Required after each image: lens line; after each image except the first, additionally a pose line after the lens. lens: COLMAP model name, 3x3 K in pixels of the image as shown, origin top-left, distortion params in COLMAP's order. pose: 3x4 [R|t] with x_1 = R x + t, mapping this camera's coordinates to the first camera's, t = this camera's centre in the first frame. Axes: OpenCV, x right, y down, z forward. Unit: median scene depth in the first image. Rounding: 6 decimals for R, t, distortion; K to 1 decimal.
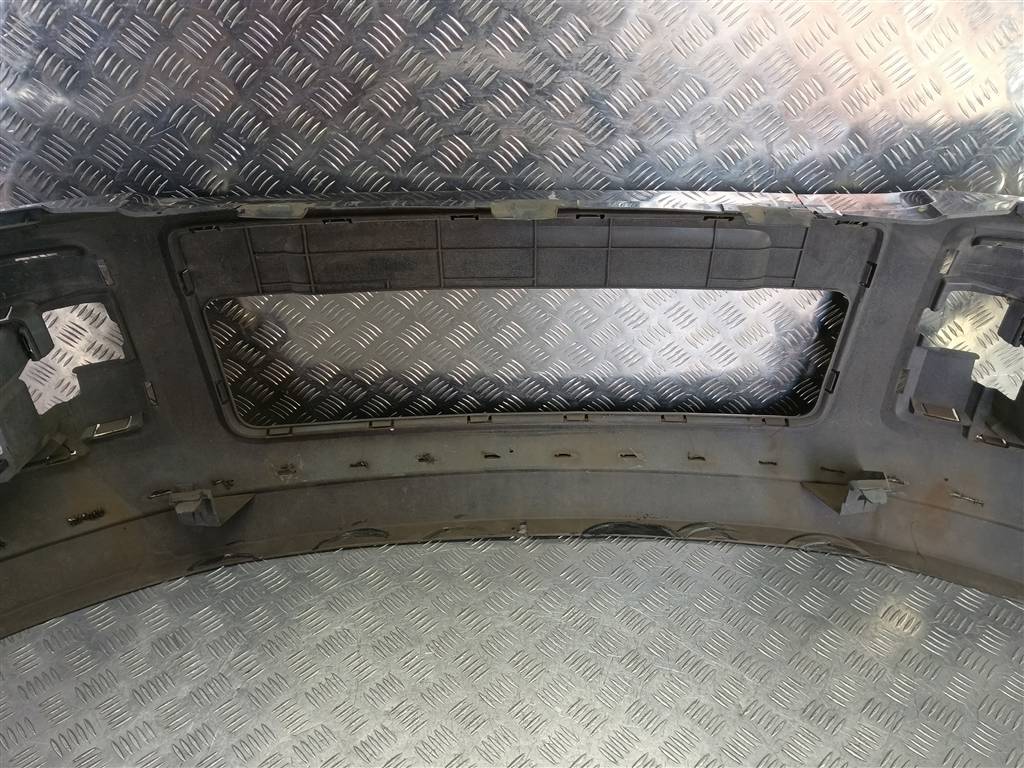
lens RADIAL K [[813.3, 0, 511.5], [0, 813.3, 382.7], [0, 0, 1]] dist [0.069062, -0.035474]
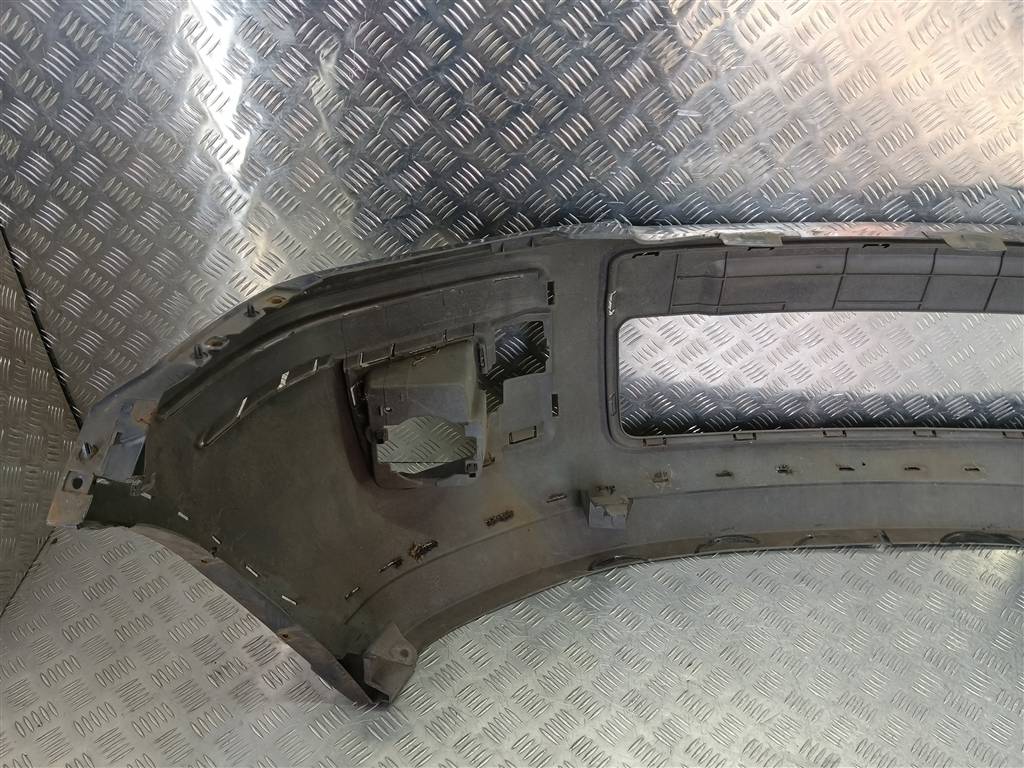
lens RADIAL K [[778.8, 0, 508.8], [0, 778.8, 376.1], [0, 0, 1]] dist [-0.010063, -0.023802]
pose [[0.999870, 0.016149, -0.000046, -0.470644], [-0.016144, 0.999488, -0.027609, 0.004509], [-0.000400, 0.027606, 0.999619, -0.017657]]
